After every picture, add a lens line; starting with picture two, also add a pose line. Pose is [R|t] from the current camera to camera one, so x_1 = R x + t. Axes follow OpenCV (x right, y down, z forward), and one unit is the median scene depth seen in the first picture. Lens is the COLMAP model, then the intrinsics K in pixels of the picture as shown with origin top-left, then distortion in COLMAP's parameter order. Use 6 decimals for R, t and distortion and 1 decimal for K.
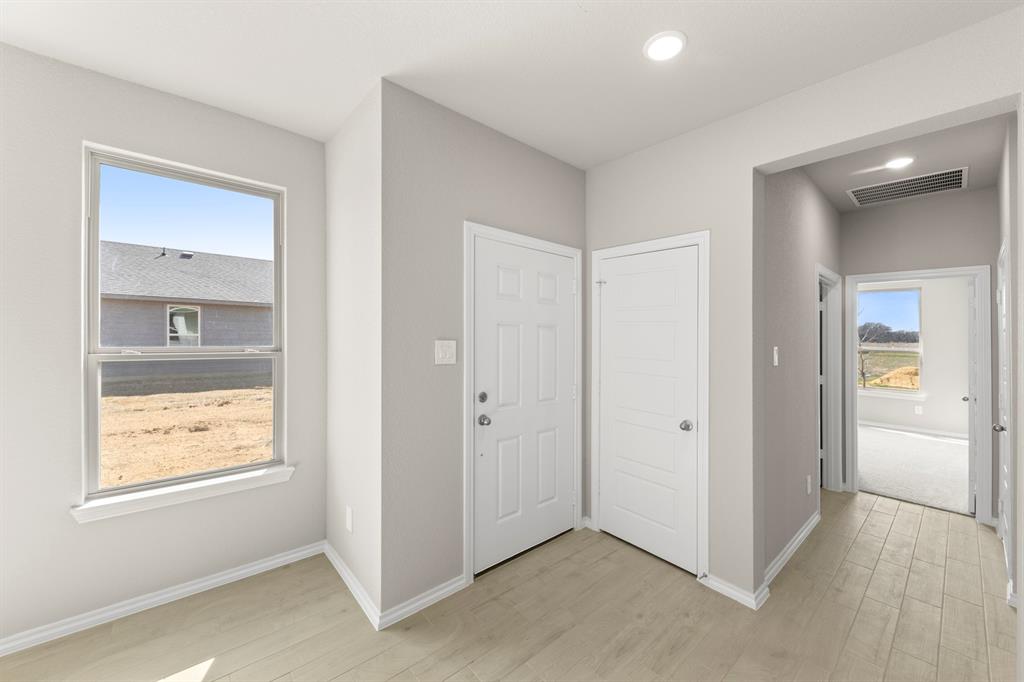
lens RADIAL K [[393.9, 0, 504.5], [0, 393.9, 345.2], [0, 0, 1]] dist [-0.000712, 0.000148]
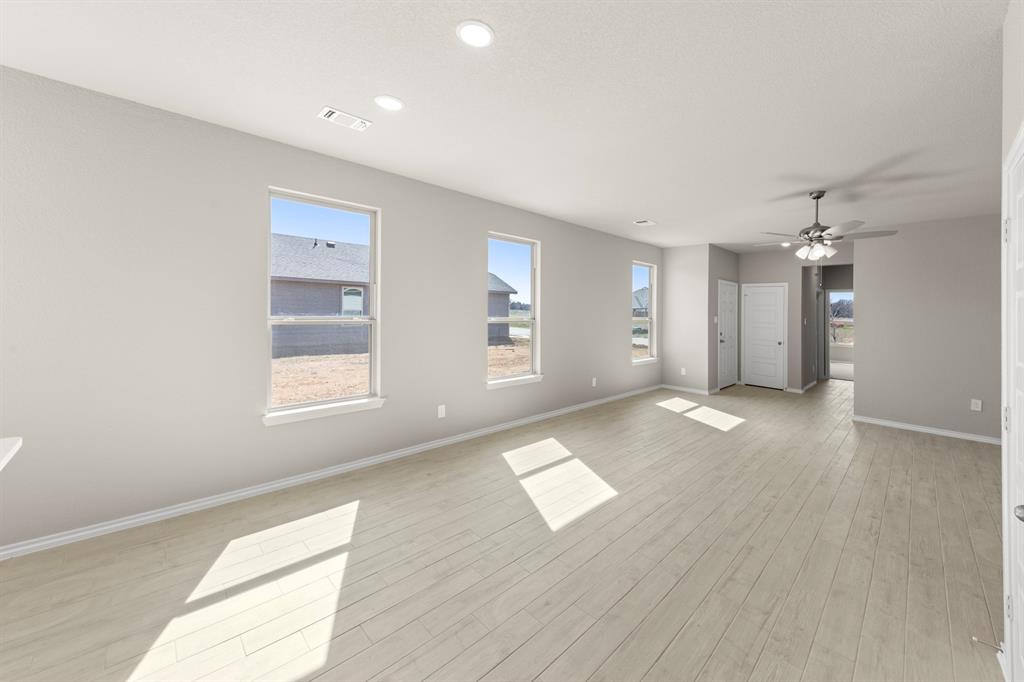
lens RADIAL K [[374.5, 0, 566.8], [0, 374.5, 316.5], [0, 0, 1]] dist [0.002261, -0.002073]
pose [[0.993785, 0.007201, 0.111084, -0.267030], [-0.005879, 0.999908, -0.012227, 0.006090], [-0.111162, 0.011498, 0.993736, -0.305406]]
